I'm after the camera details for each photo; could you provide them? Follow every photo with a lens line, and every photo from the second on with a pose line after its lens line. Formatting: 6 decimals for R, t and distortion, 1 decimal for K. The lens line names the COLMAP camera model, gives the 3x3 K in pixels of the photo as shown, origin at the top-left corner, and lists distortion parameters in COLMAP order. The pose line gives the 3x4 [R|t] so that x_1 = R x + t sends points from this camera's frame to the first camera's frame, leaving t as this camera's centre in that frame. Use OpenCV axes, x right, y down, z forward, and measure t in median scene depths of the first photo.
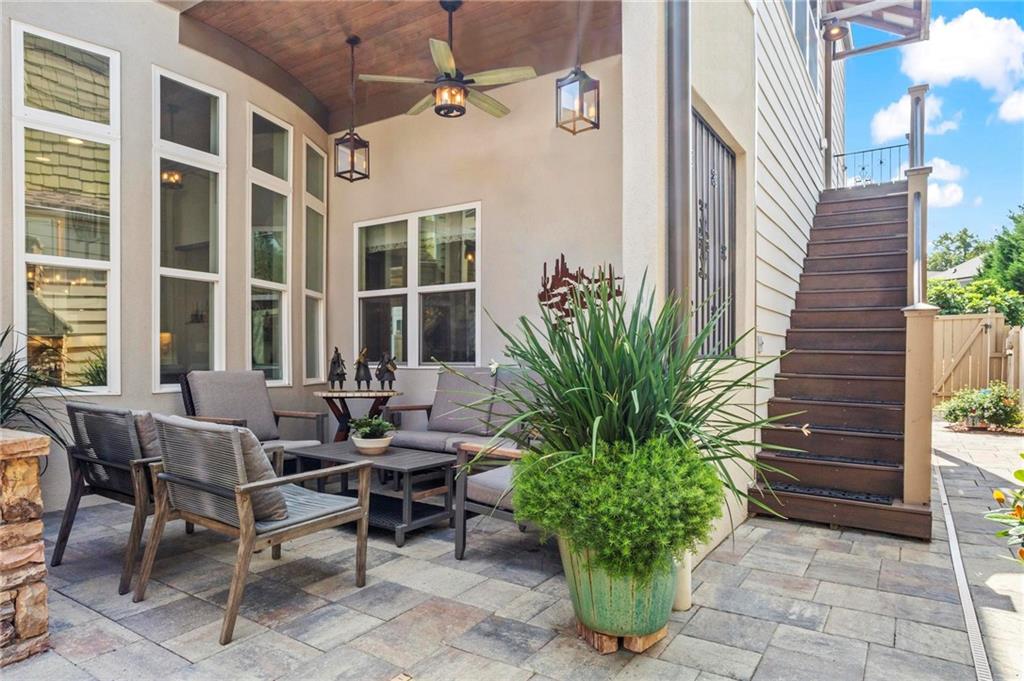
lens RADIAL K [[620.9, 0, 509.8], [0, 620.9, 361.4], [0, 0, 1]] dist [-0.053753, 0.053260]
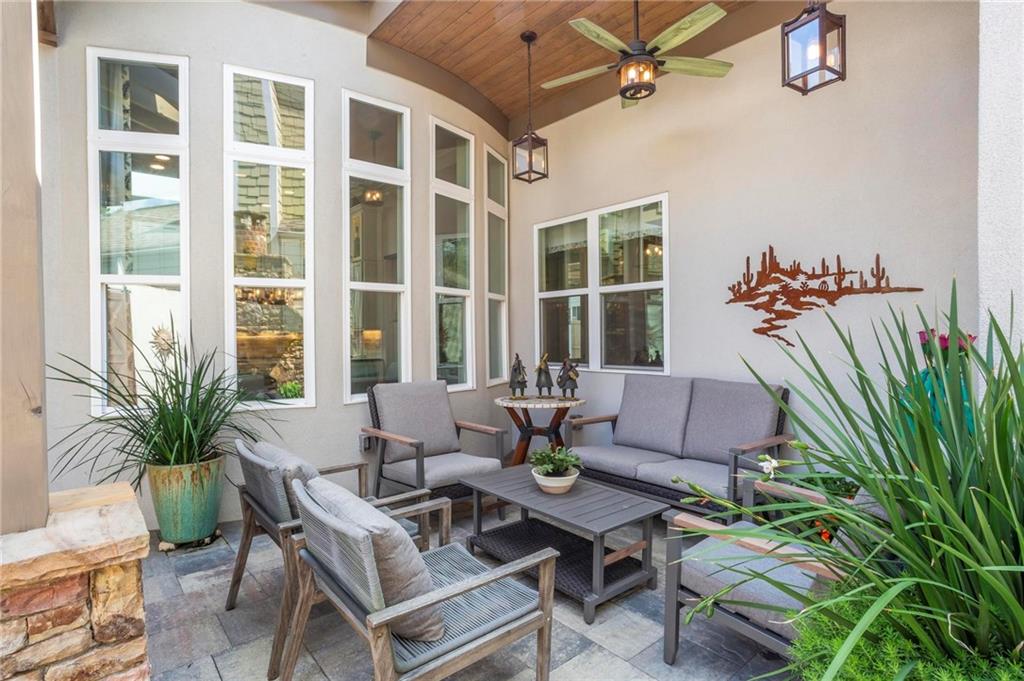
lens RADIAL K [[529.2, 0, 503.3], [0, 529.2, 335.9], [0, 0, 1]] dist [-0.062853, 0.034695]
pose [[0.952507, -0.009492, -0.304369, -0.048039], [0.007991, 0.999949, -0.006178, -0.047316], [0.304412, 0.003452, 0.952534, 0.202795]]
